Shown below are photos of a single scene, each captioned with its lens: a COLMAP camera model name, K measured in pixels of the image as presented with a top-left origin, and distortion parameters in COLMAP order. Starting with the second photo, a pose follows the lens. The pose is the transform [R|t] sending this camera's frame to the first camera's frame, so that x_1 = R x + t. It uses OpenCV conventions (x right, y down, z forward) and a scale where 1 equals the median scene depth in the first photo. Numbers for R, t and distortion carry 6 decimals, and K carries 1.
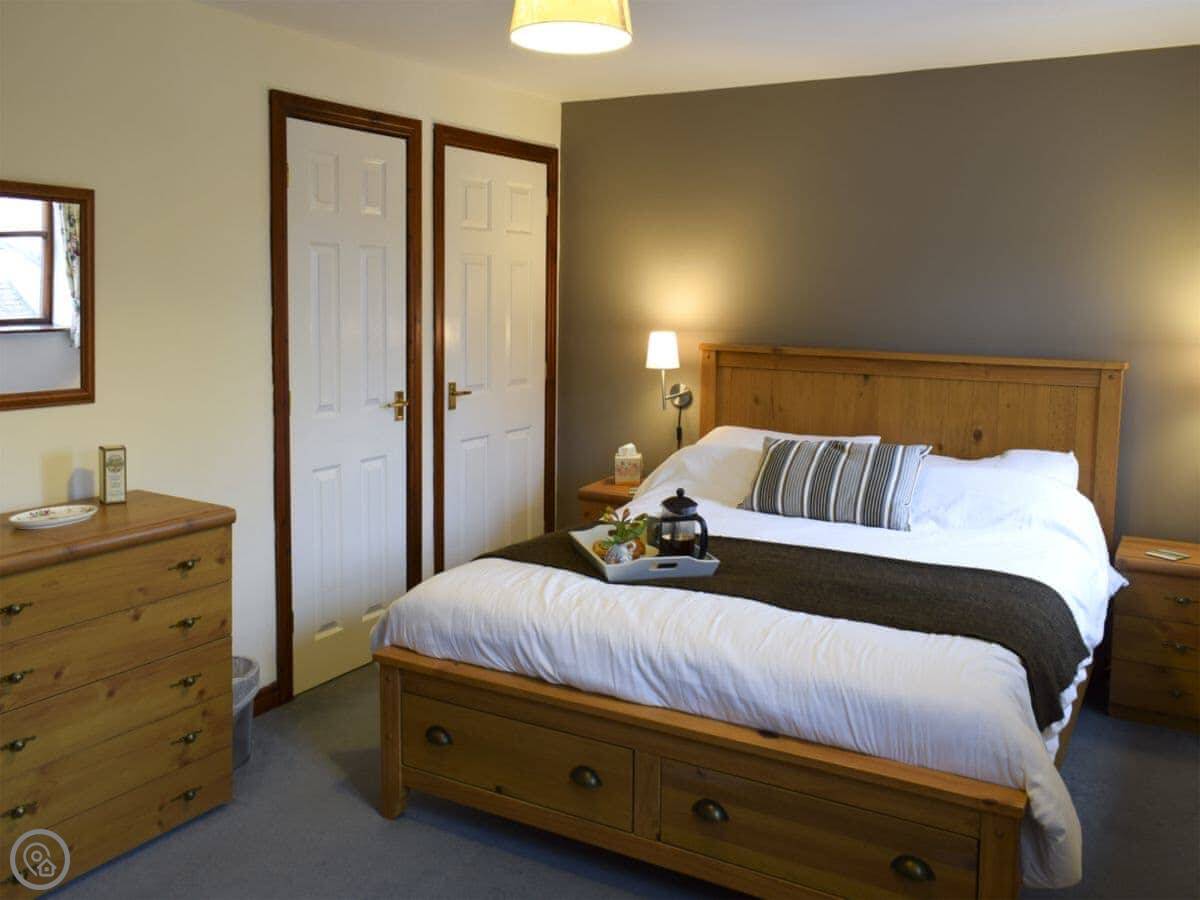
lens RADIAL K [[1045.6, 0, 600.0], [0, 1045.6, 450.0], [0, 0, 1]] dist [-0.096536, -0.002854]
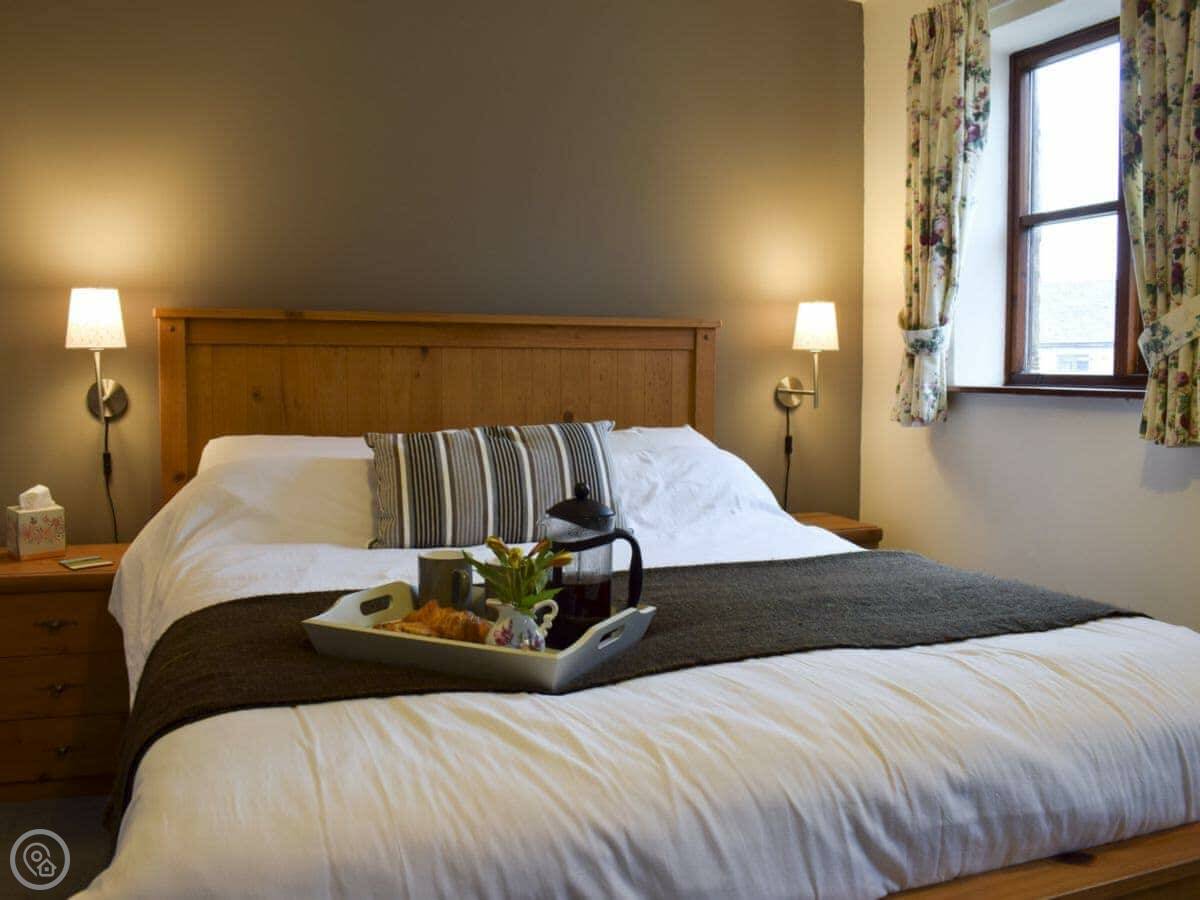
lens RADIAL K [[1045.6, 0, 600.0], [0, 1045.6, 450.0], [0, 0, 1]] dist [-0.096536, -0.002854]
pose [[0.632535, -0.073600, 0.771027, -0.248998], [0.119976, 0.992770, -0.003659, 0.016591], [-0.765183, 0.094820, 0.636792, 0.511984]]
